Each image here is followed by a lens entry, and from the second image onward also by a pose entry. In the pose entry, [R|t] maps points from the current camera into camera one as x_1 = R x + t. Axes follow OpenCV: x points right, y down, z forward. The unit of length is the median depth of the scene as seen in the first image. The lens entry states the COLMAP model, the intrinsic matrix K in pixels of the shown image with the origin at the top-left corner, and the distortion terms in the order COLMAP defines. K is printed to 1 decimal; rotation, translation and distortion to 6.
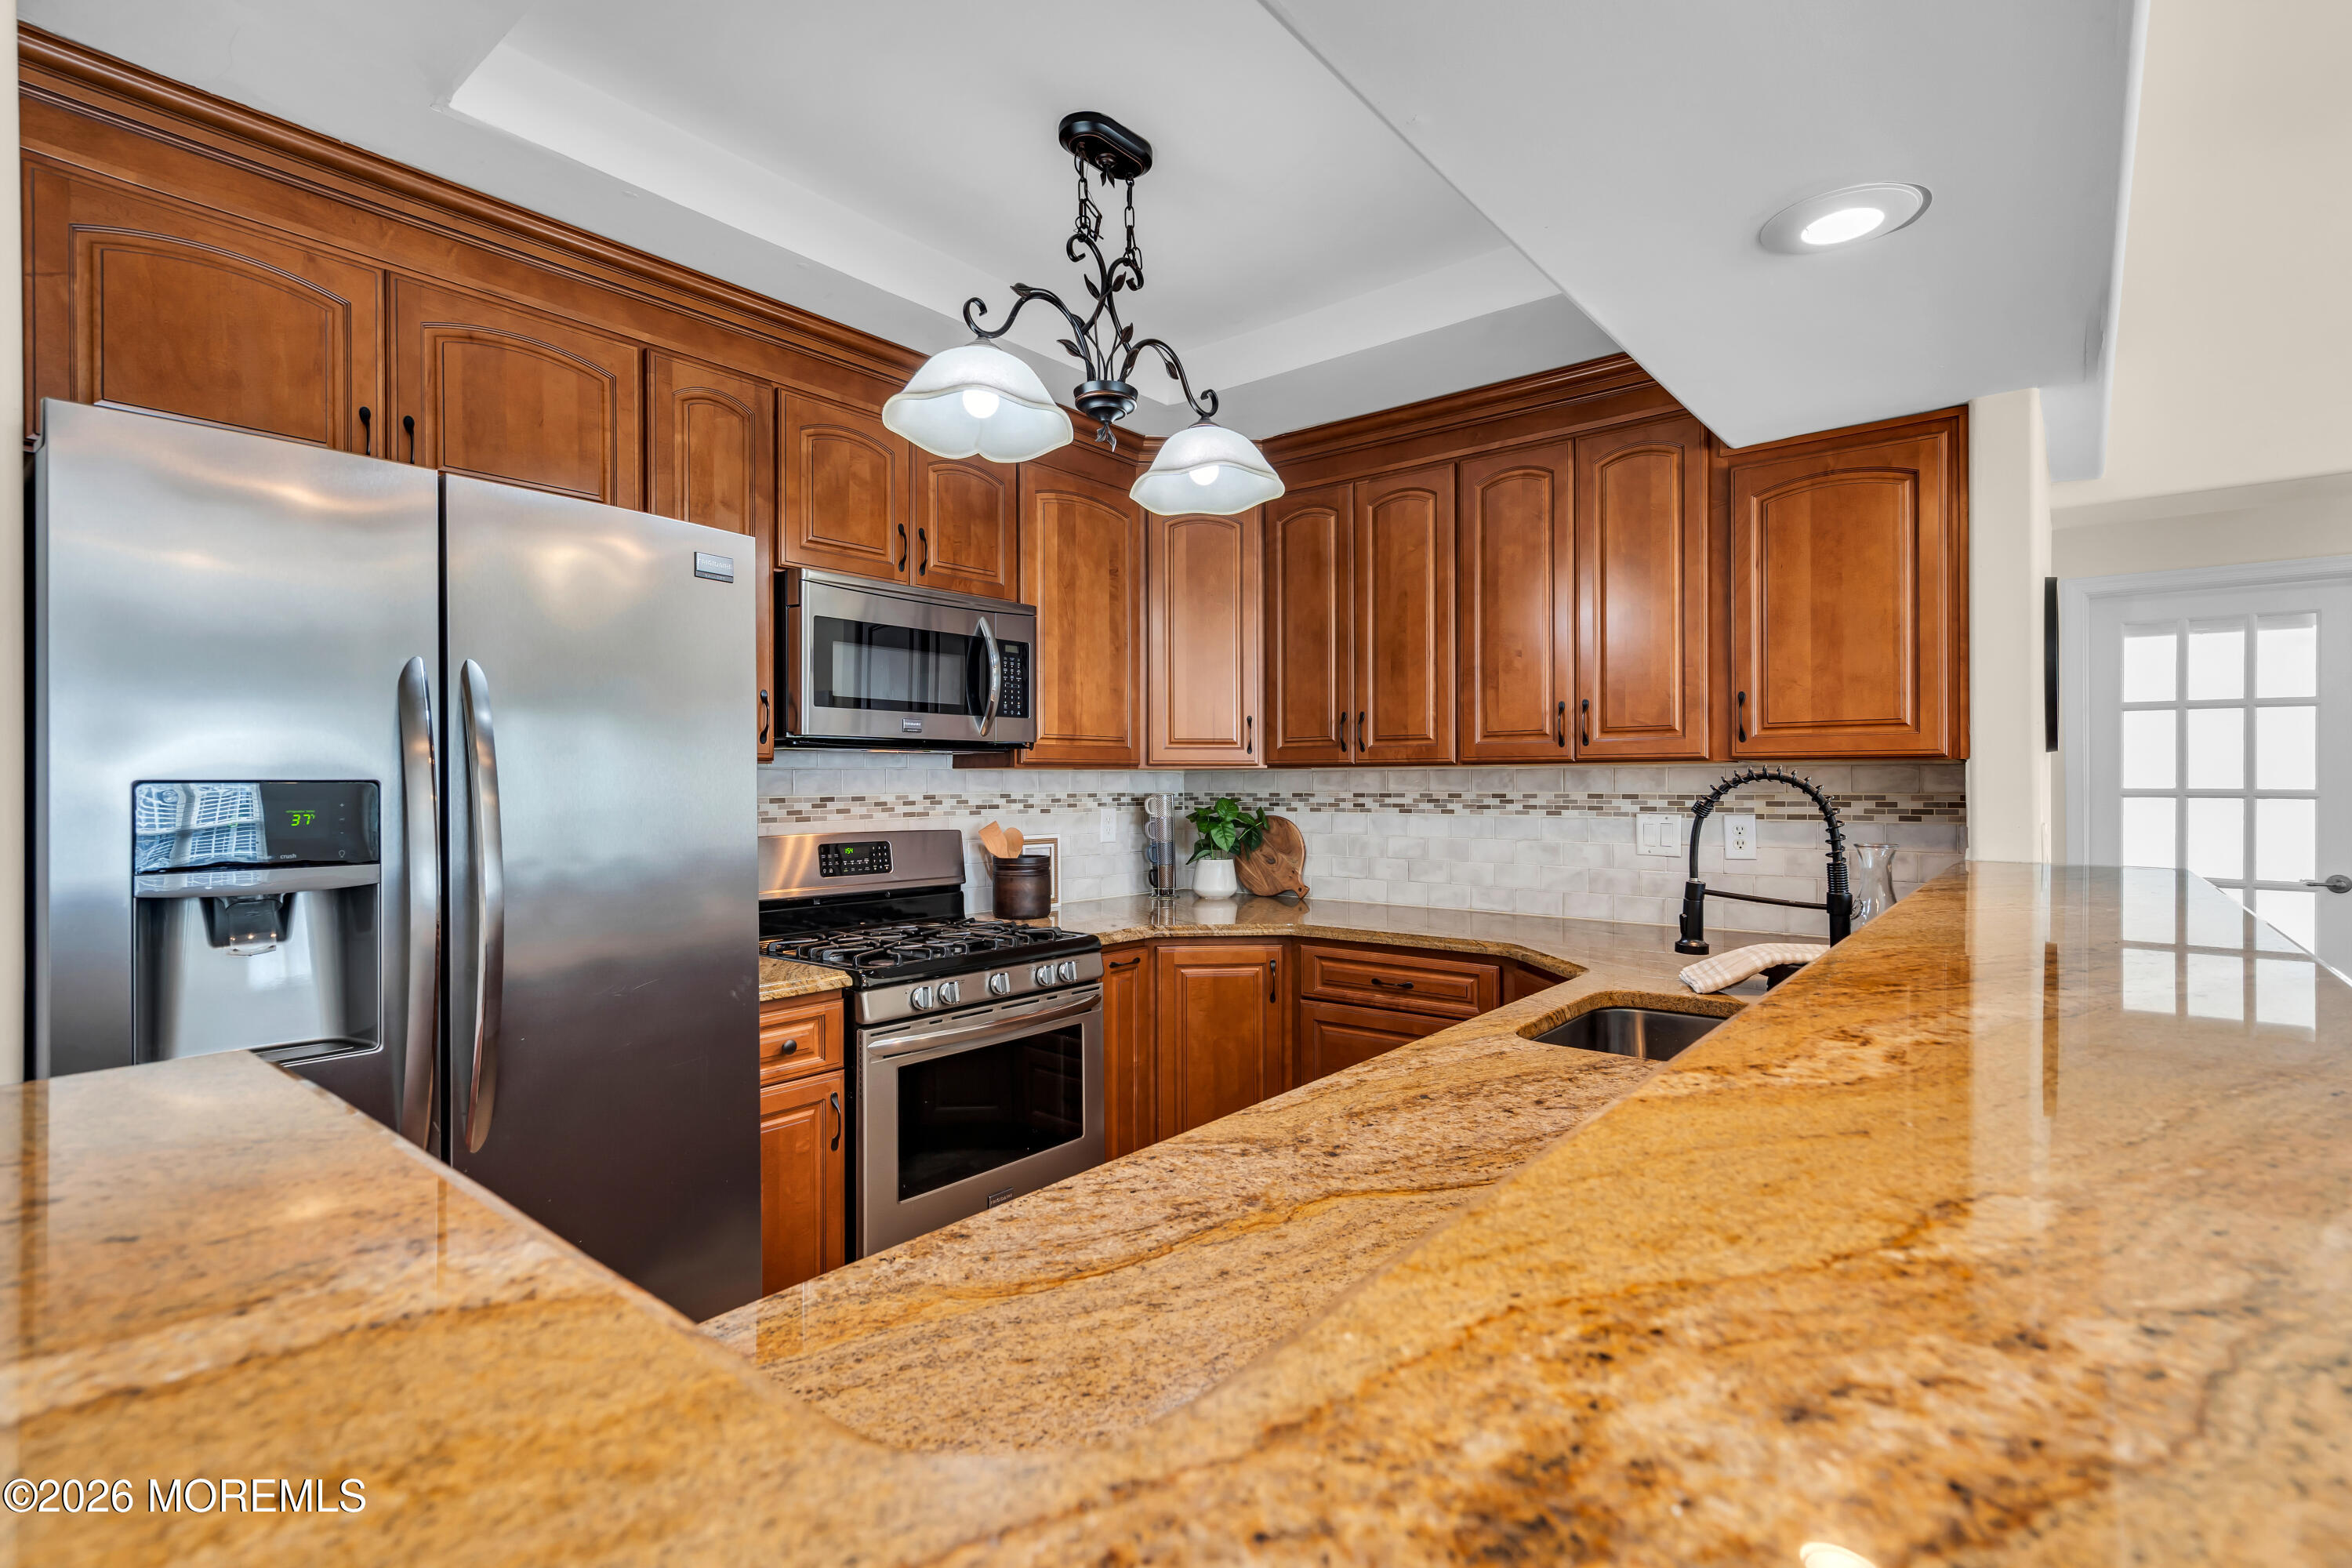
lens RADIAL K [[1088.8, 0, 1181.9], [0, 1088.8, 785.3], [0, 0, 1]] dist [-0.000172, 0.000319]
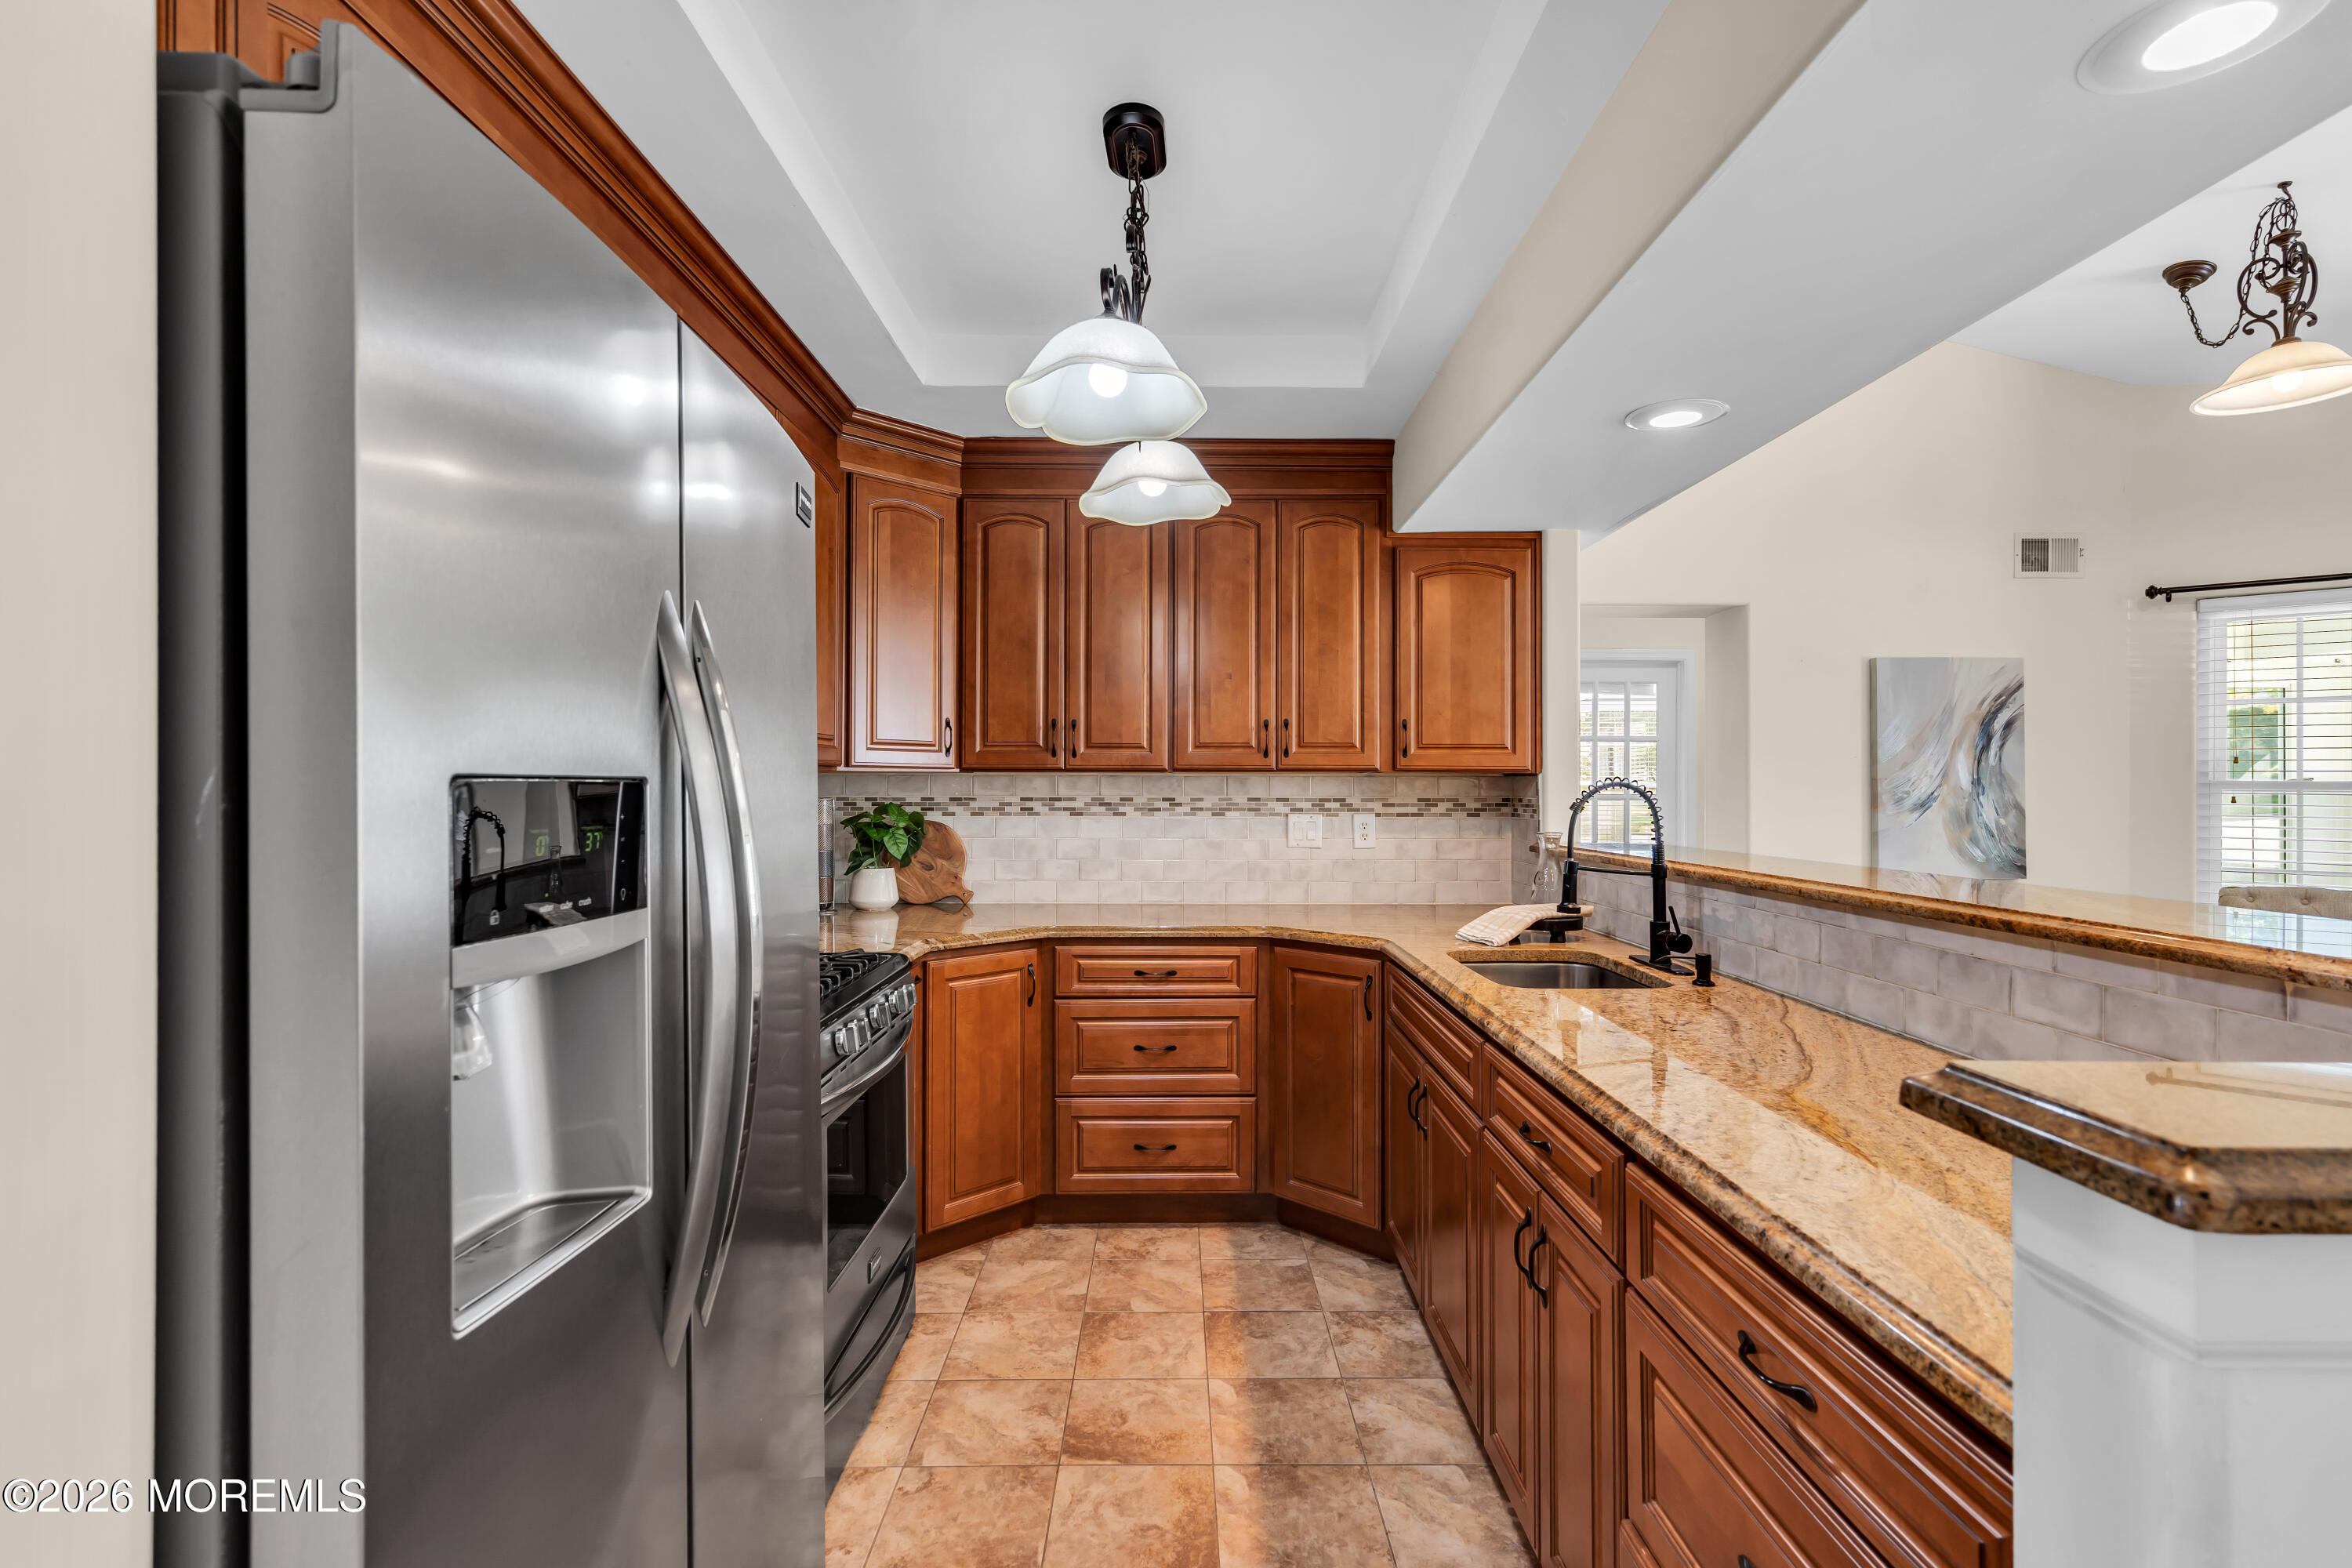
lens RADIAL K [[1065.2, 0, 1181.5], [0, 1065.2, 781.1], [0, 0, 1]] dist [0.003050, 0.001606]
pose [[0.769994, 0.008754, 0.637991, -0.430451], [-0.002953, 0.999944, -0.010156, 0.002002], [-0.638044, 0.005937, 0.769977, 0.154462]]
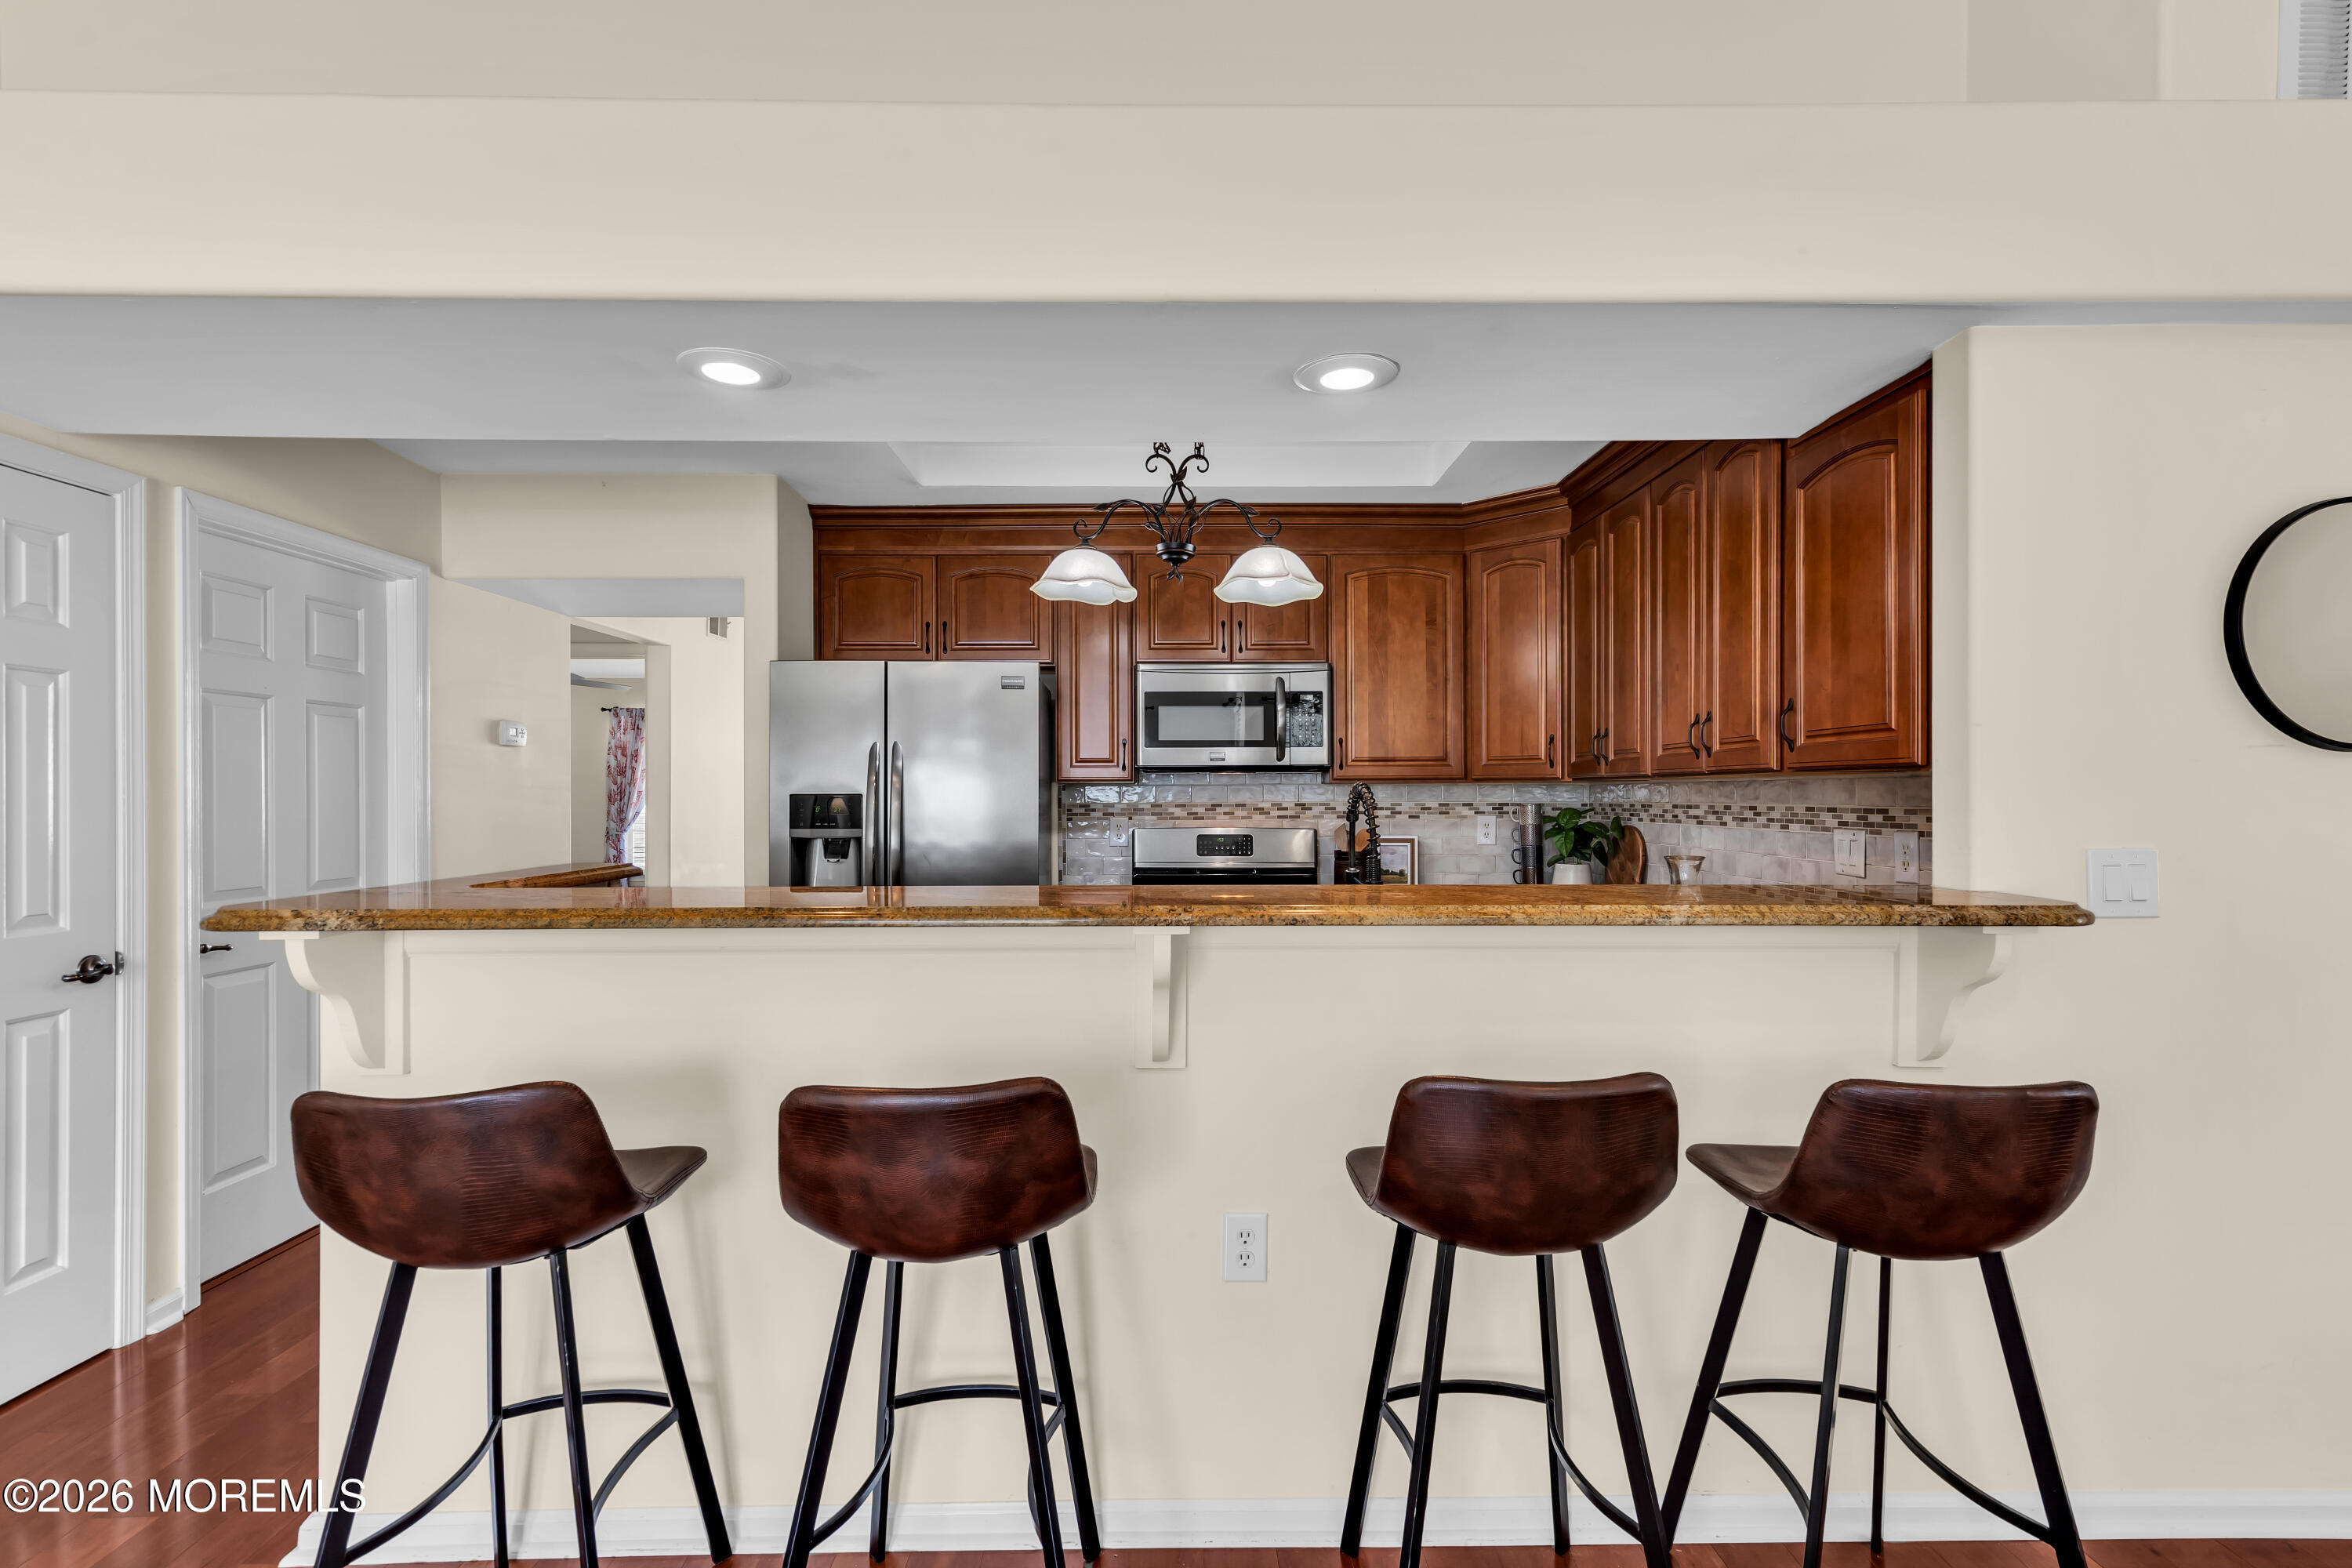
lens RADIAL K [[1088.8, 0, 1181.9], [0, 1088.8, 785.3], [0, 0, 1]] dist [-0.000172, 0.000319]
pose [[0.646131, -0.005770, -0.763205, 0.750483], [-0.000703, 0.999967, -0.008155, -0.002439], [0.763226, 0.005806, 0.646106, -0.006641]]
